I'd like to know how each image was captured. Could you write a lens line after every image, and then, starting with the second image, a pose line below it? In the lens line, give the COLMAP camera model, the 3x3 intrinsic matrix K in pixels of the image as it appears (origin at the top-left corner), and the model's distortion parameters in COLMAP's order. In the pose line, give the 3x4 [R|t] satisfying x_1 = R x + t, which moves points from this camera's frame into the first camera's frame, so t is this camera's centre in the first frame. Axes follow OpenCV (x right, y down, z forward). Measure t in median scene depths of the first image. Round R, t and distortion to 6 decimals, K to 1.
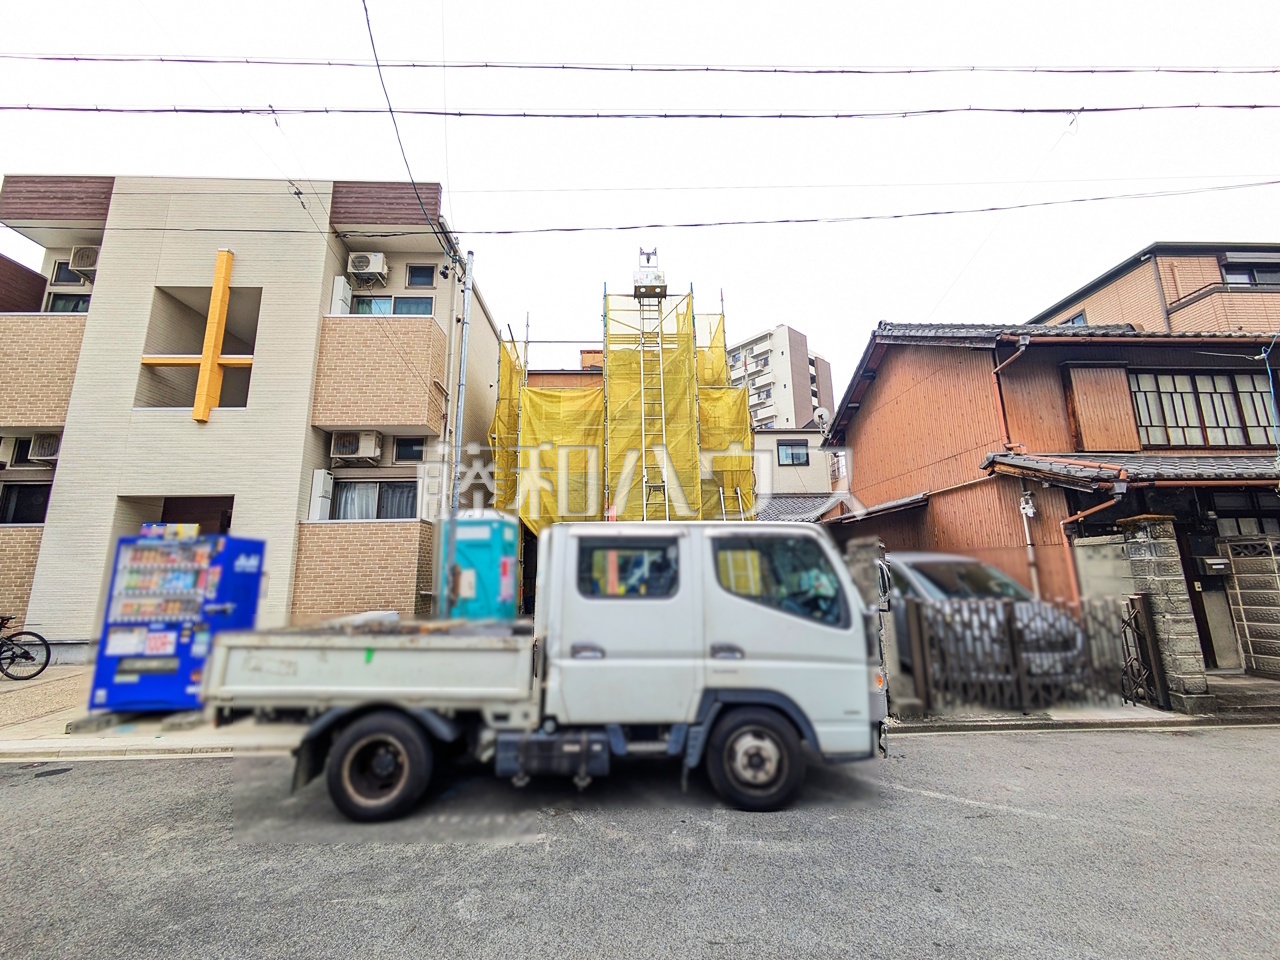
lens RADIAL K [[511.3, 0, 637.8], [0, 511.3, 479.7], [0, 0, 1]] dist [0.002140, 0.000322]
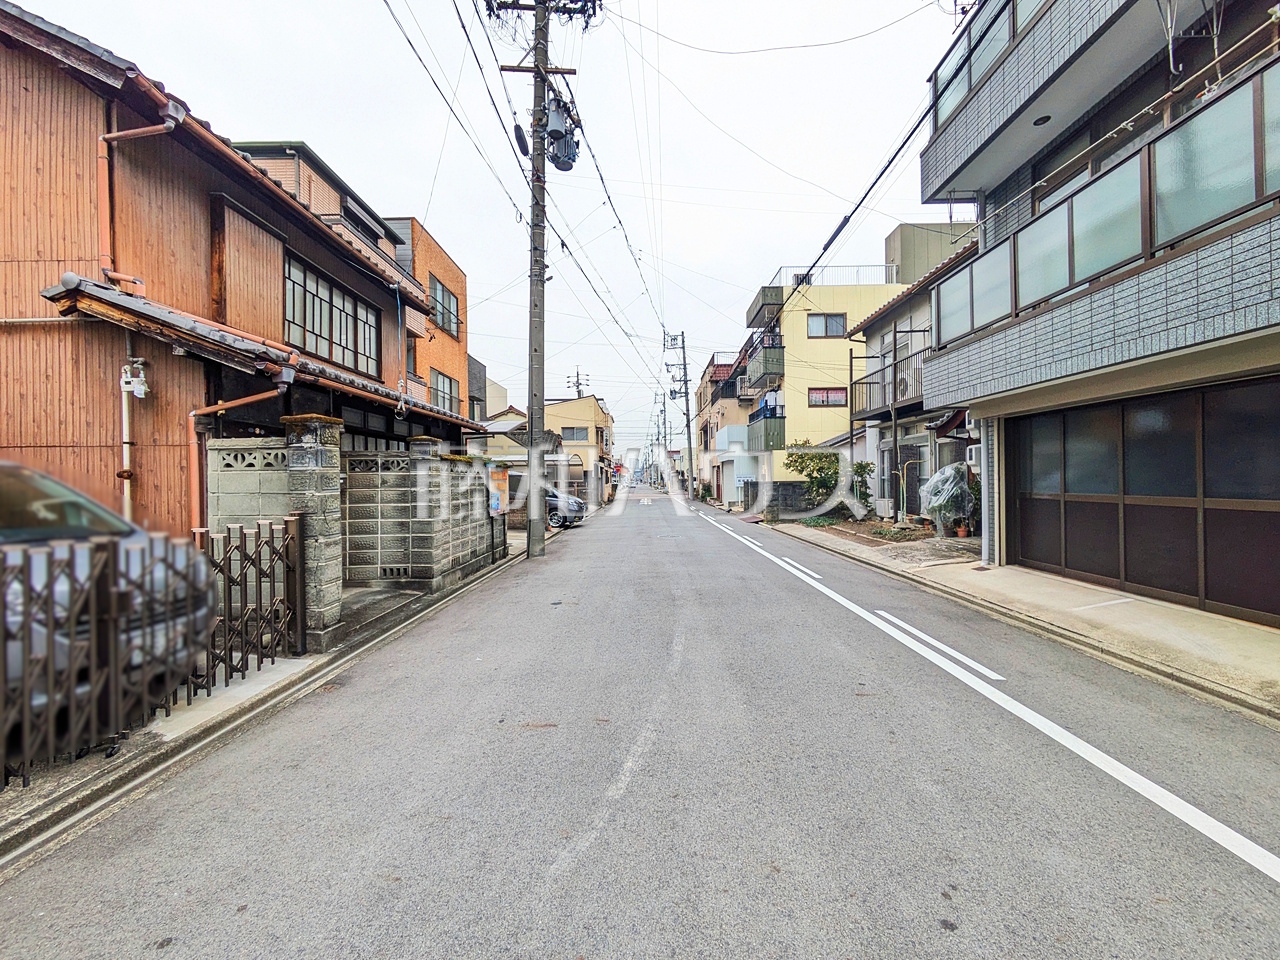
lens RADIAL K [[508.9, 0, 637.8], [0, 508.9, 479.8], [0, 0, 1]] dist [0.003359, 0.000503]
pose [[0.063680, 0.016684, 0.997831, 0.181297], [-0.174049, 0.984722, -0.005358, 0.063078], [-0.982676, -0.173331, 0.065610, 0.329041]]
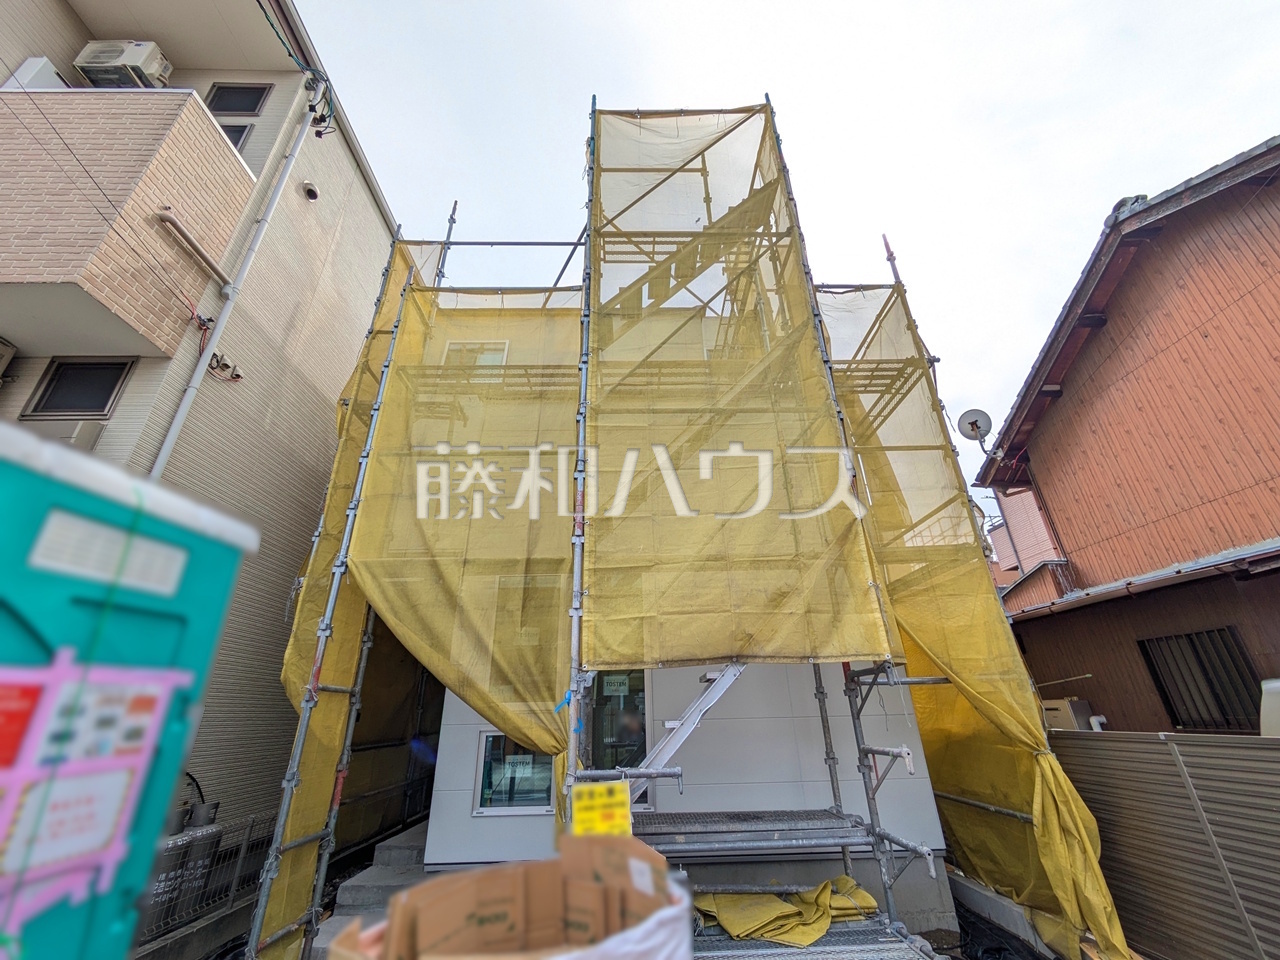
lens RADIAL K [[503.0, 0, 640.0], [0, 503.0, 480.0], [0, 0, 1]] dist [0.001032, 0.000441]
pose [[0.999869, -0.008871, -0.013559, -0.018996], [0.005229, 0.968695, -0.248200, 0.130568], [0.015336, 0.248096, 0.968614, 0.793979]]
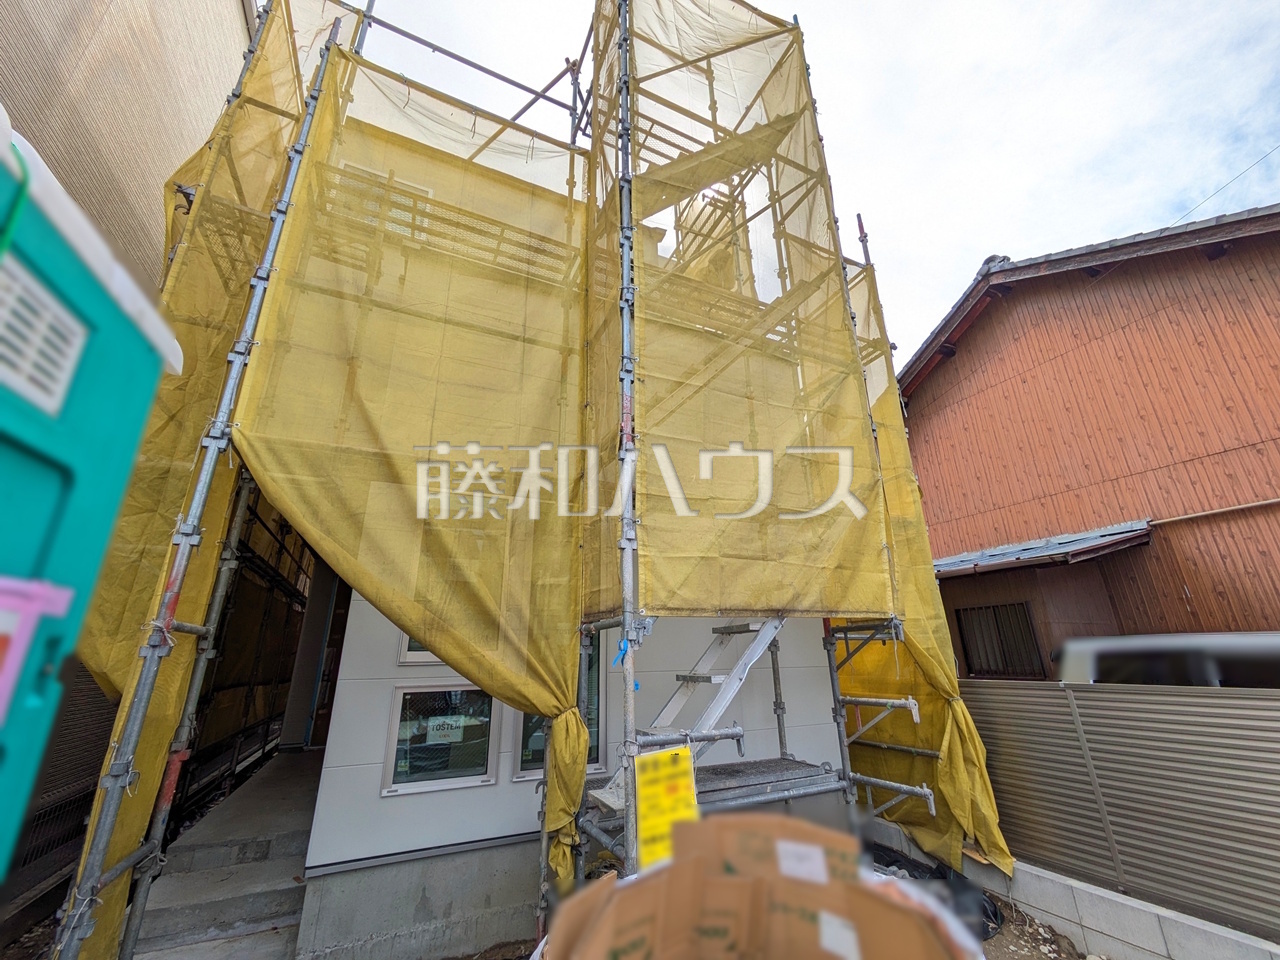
lens RADIAL K [[504.4, 0, 636.4], [0, 504.4, 478.6], [0, 0, 1]] dist [0.001277, 0.000270]
pose [[0.918743, 0.136338, 0.370573, -0.177374], [-0.074797, 0.981598, -0.175700, 0.146059], [-0.387708, 0.133706, 0.912034, 0.897849]]
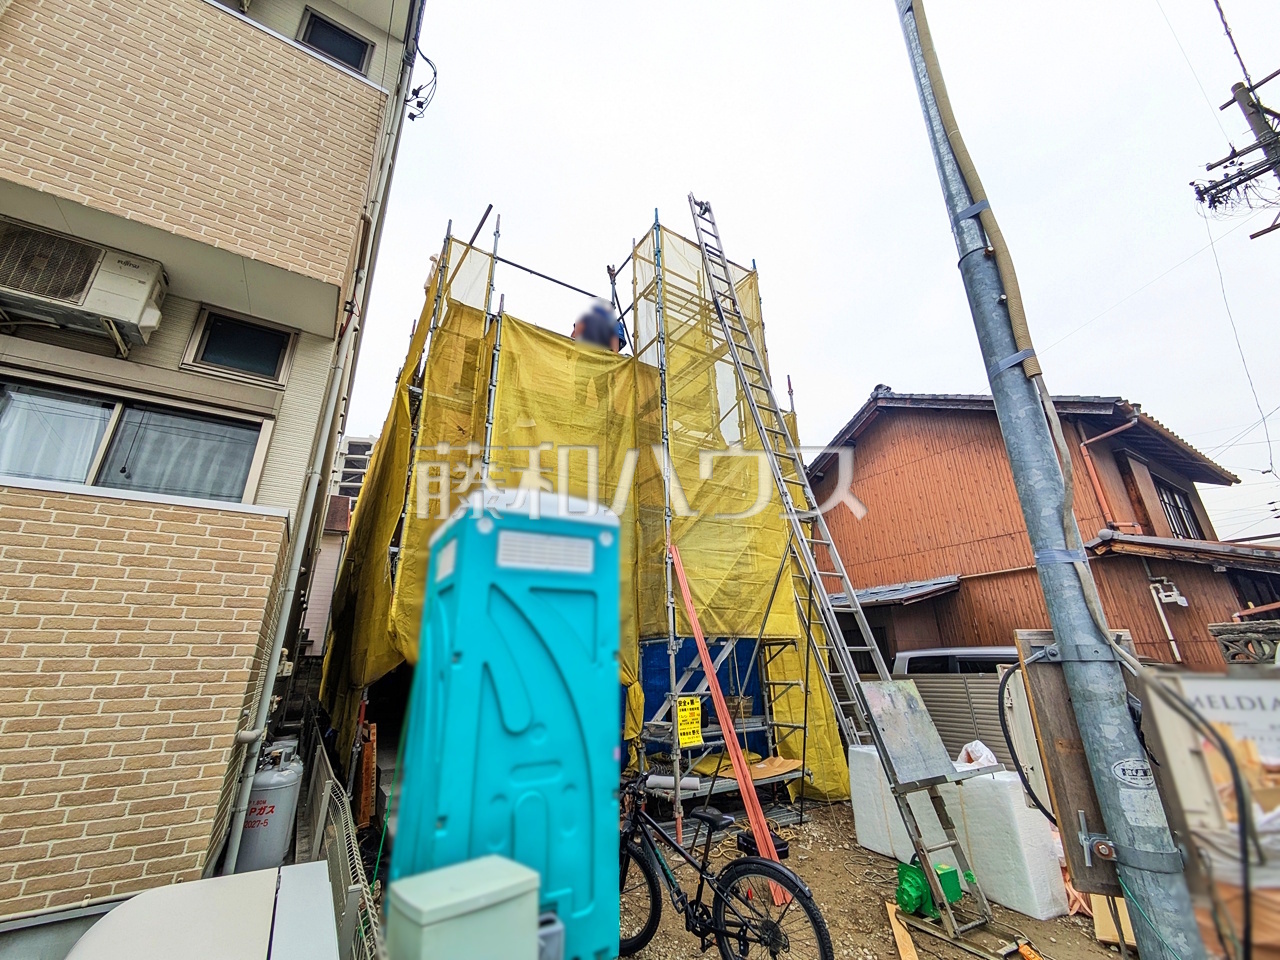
lens RADIAL K [[508.9, 0, 637.8], [0, 508.9, 479.8], [0, 0, 1]] dist [0.003359, 0.000503]
pose [[0.866444, 0.179501, 0.465891, -0.421731], [-0.093653, 0.975004, -0.201483, 0.114091], [-0.490413, 0.130942, 0.861597, 0.631074]]
